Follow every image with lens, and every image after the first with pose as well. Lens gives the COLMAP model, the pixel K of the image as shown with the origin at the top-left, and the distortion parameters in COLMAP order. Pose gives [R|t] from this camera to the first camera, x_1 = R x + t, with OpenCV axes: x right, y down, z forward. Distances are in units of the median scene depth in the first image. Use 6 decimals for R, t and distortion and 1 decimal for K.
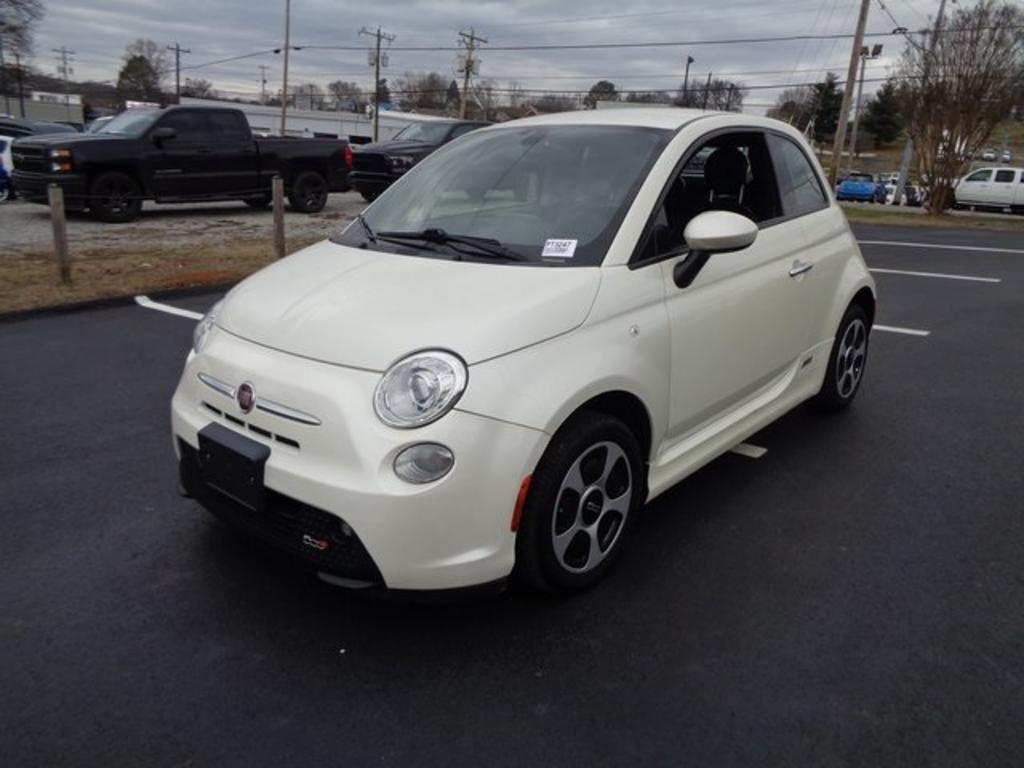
lens RADIAL K [[783.4, 0, 521.9], [0, 783.4, 383.4], [0, 0, 1]] dist [0.010465, -0.005658]
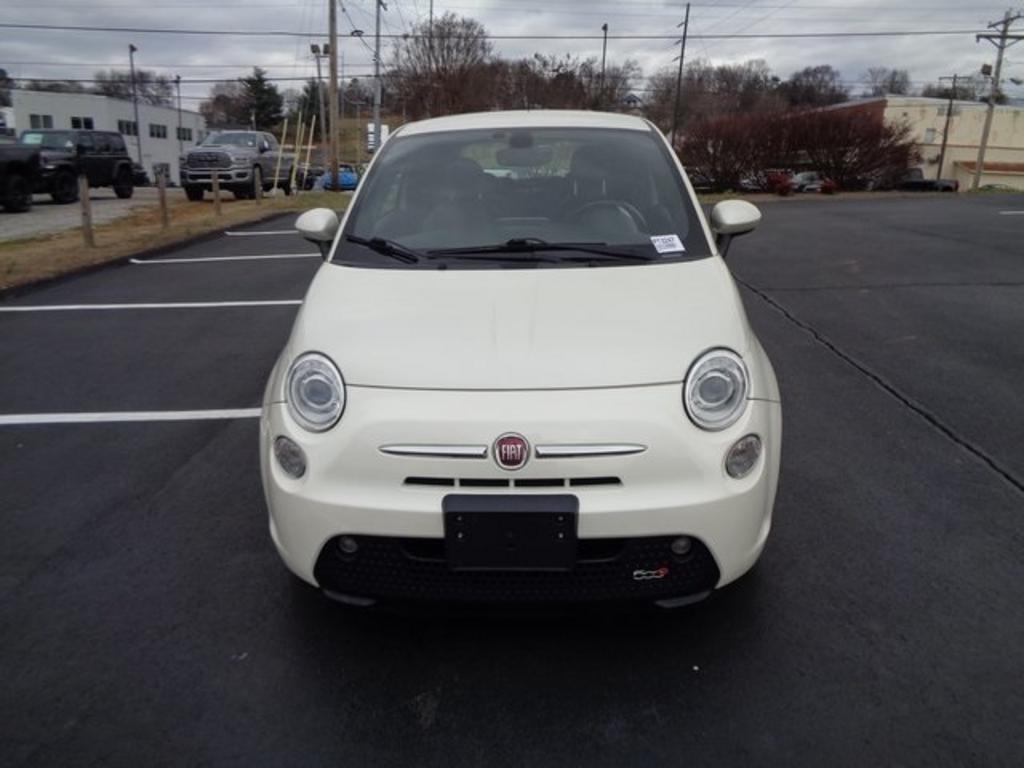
lens RADIAL K [[770.4, 0, 510.7], [0, 770.4, 388.3], [0, 0, 1]] dist [0.009207, -0.005884]
pose [[0.771388, -0.211970, 0.600025, -0.708134], [0.200562, 0.975820, 0.086886, -0.102608], [-0.603934, 0.053320, 0.795249, 0.271342]]
